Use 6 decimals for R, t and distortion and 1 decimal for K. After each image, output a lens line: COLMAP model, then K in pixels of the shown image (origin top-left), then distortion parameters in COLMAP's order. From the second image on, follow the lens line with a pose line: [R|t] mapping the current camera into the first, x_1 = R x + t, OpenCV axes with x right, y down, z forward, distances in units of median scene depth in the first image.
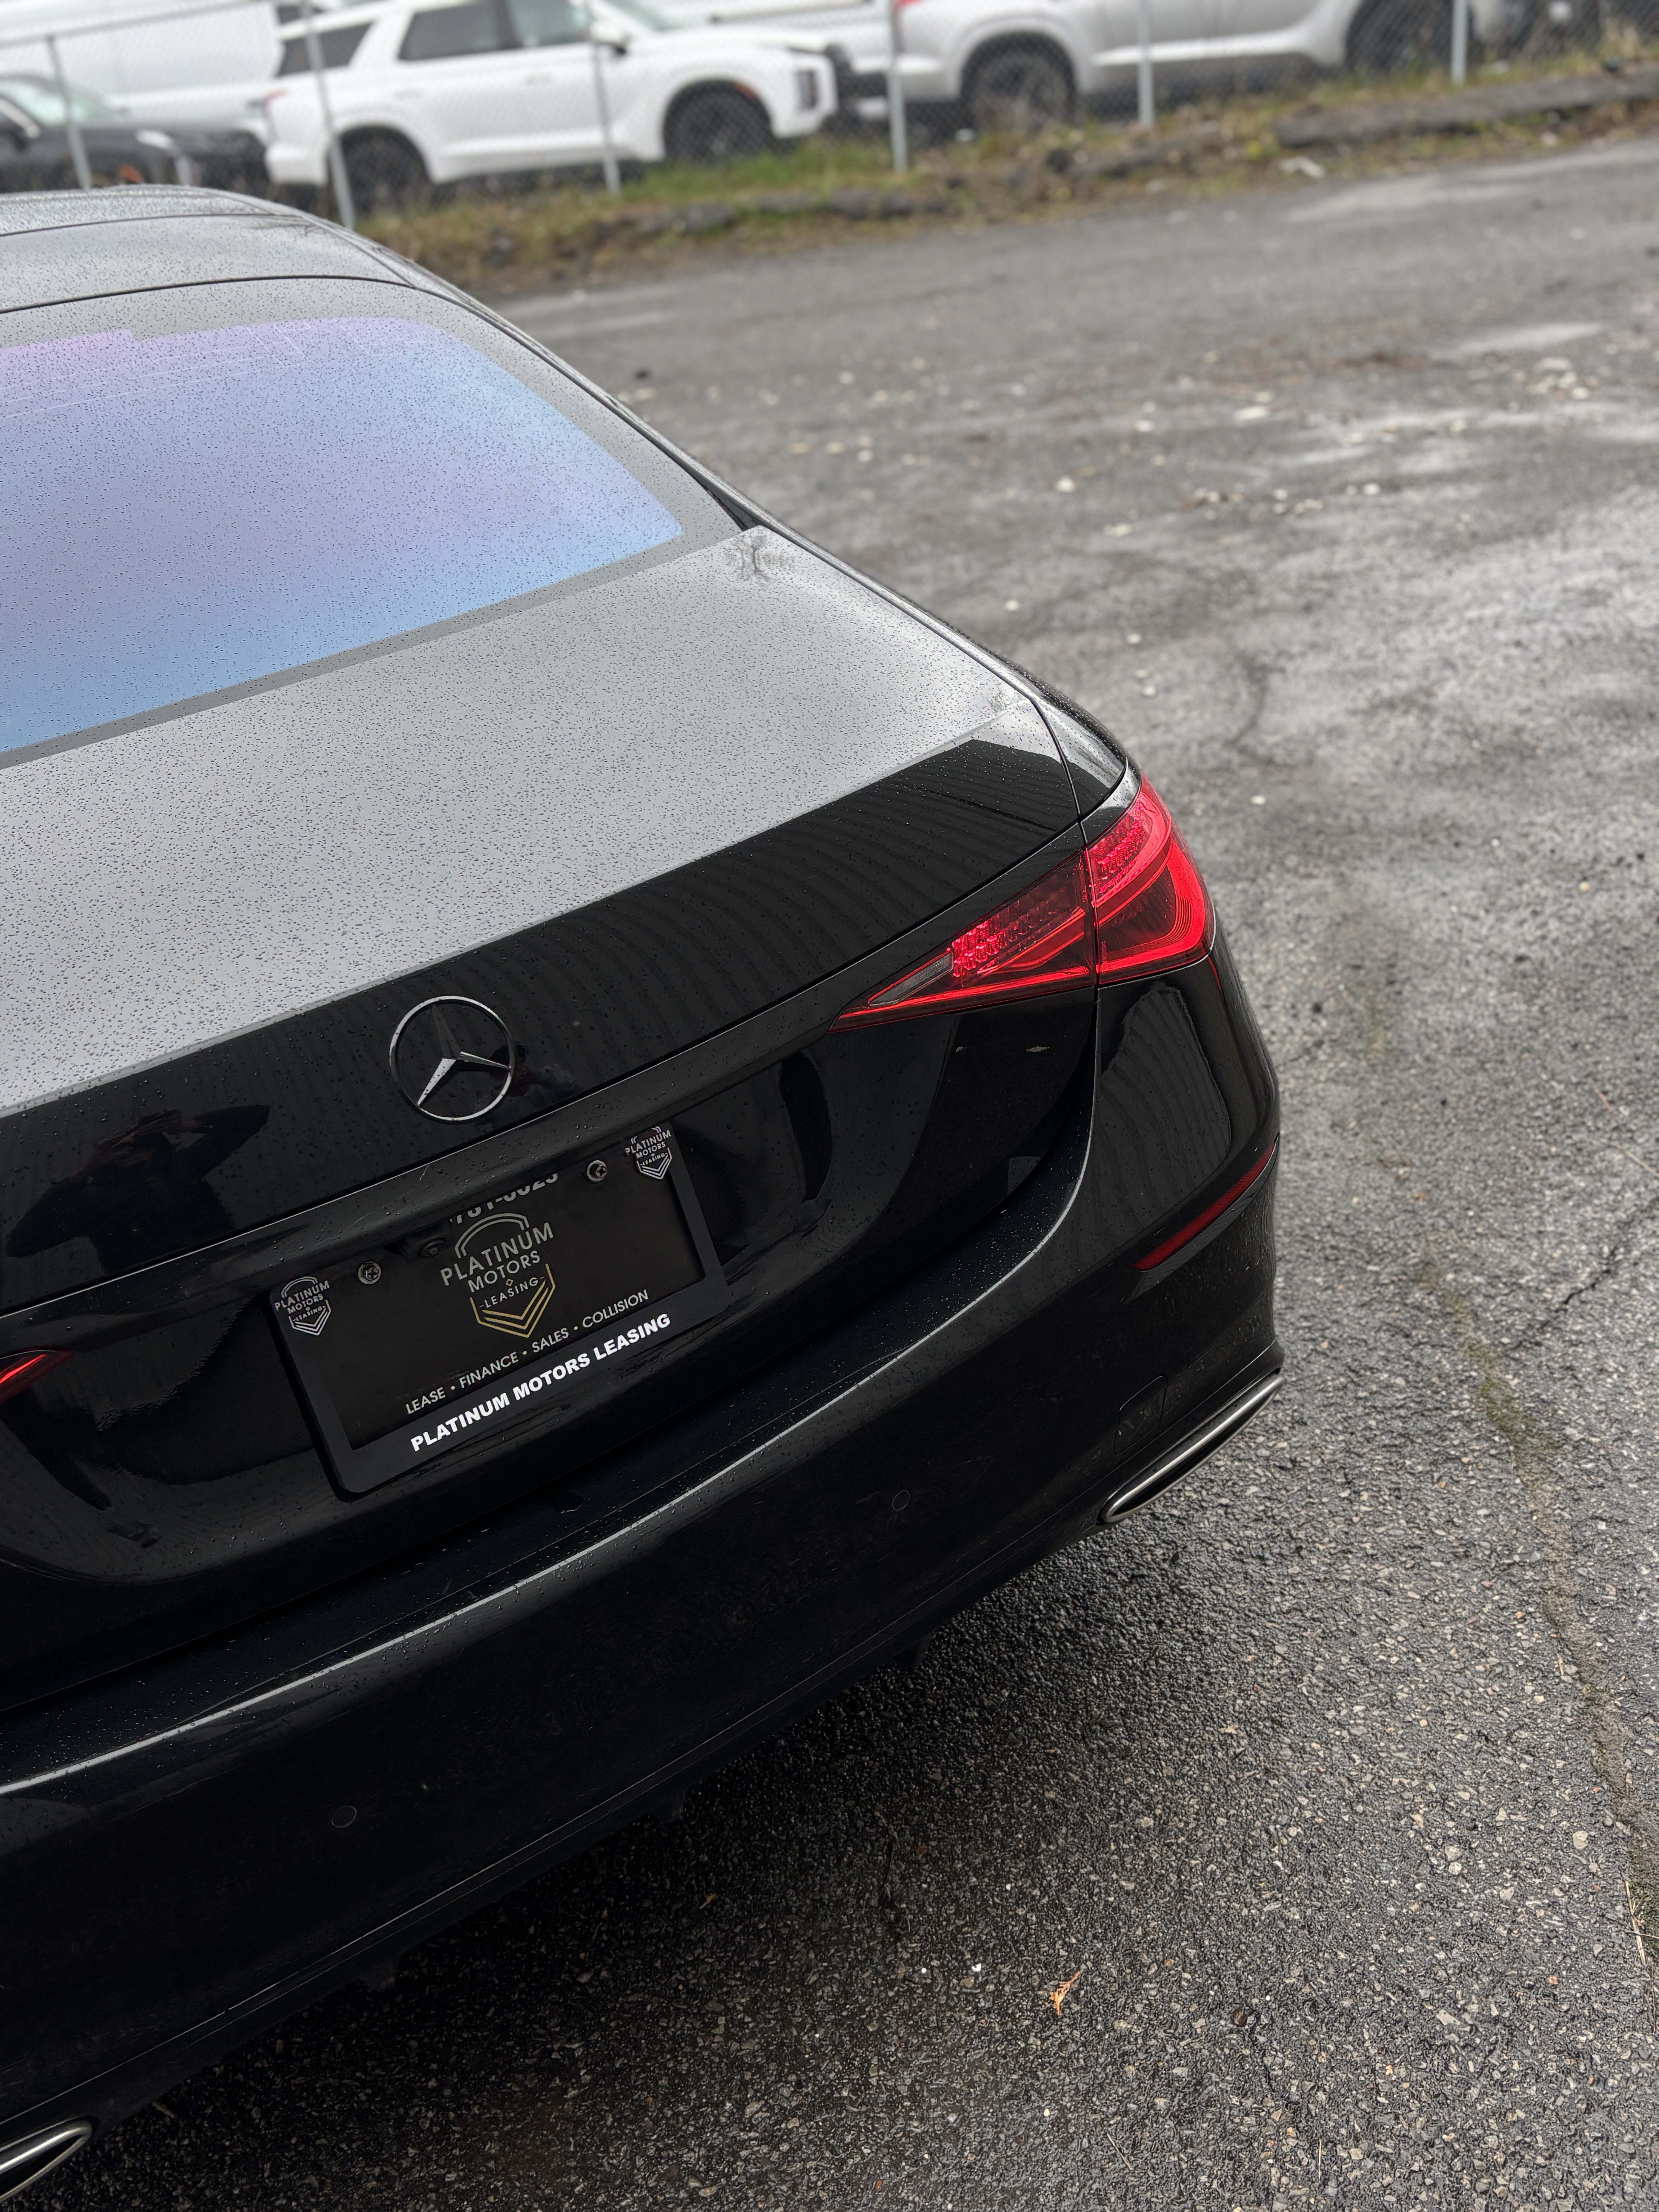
lens RADIAL K [[1874.7, 0, 829.5], [0, 1874.7, 1106.0], [0, 0, 1]] dist [-0.006218, -0.072568]
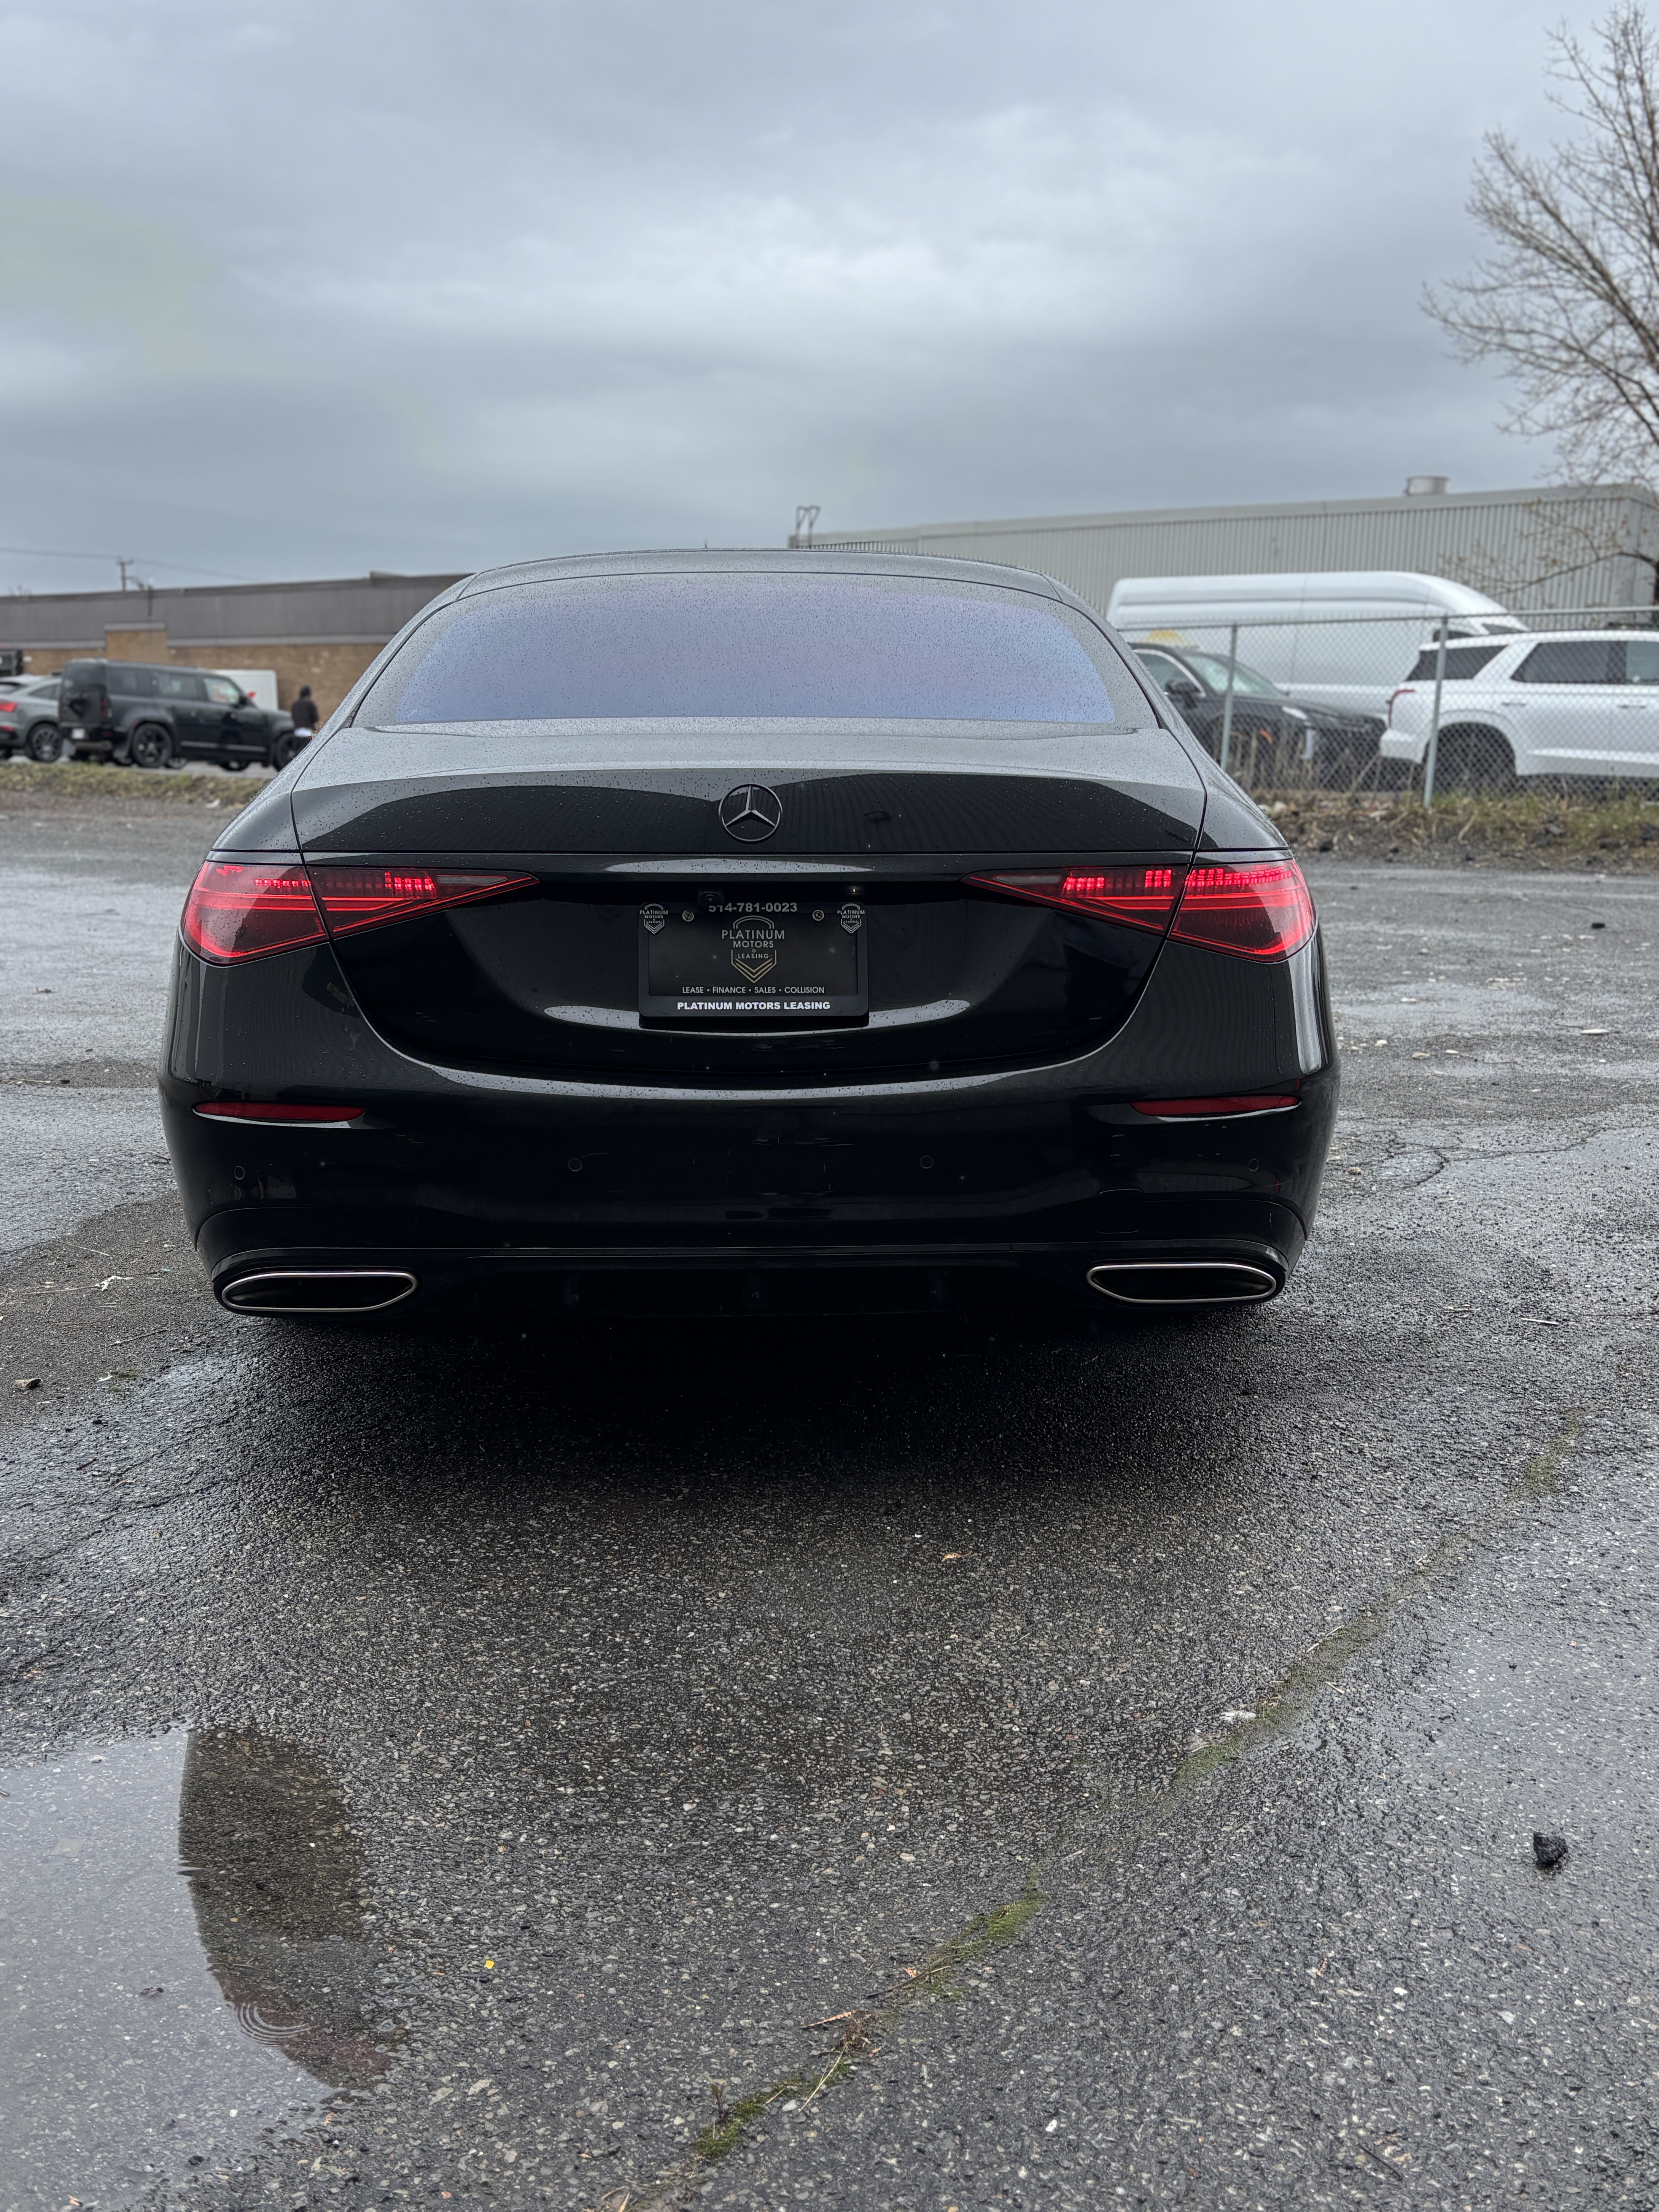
lens RADIAL K [[1874.7, 0, 829.5], [0, 1874.7, 1106.0], [0, 0, 1]] dist [-0.006218, -0.072568]
pose [[0.813418, 0.209996, -0.542451, 0.116473], [-0.365568, 0.909931, -0.195921, 0.070260], [0.452450, 0.357669, 0.816922, -0.059173]]
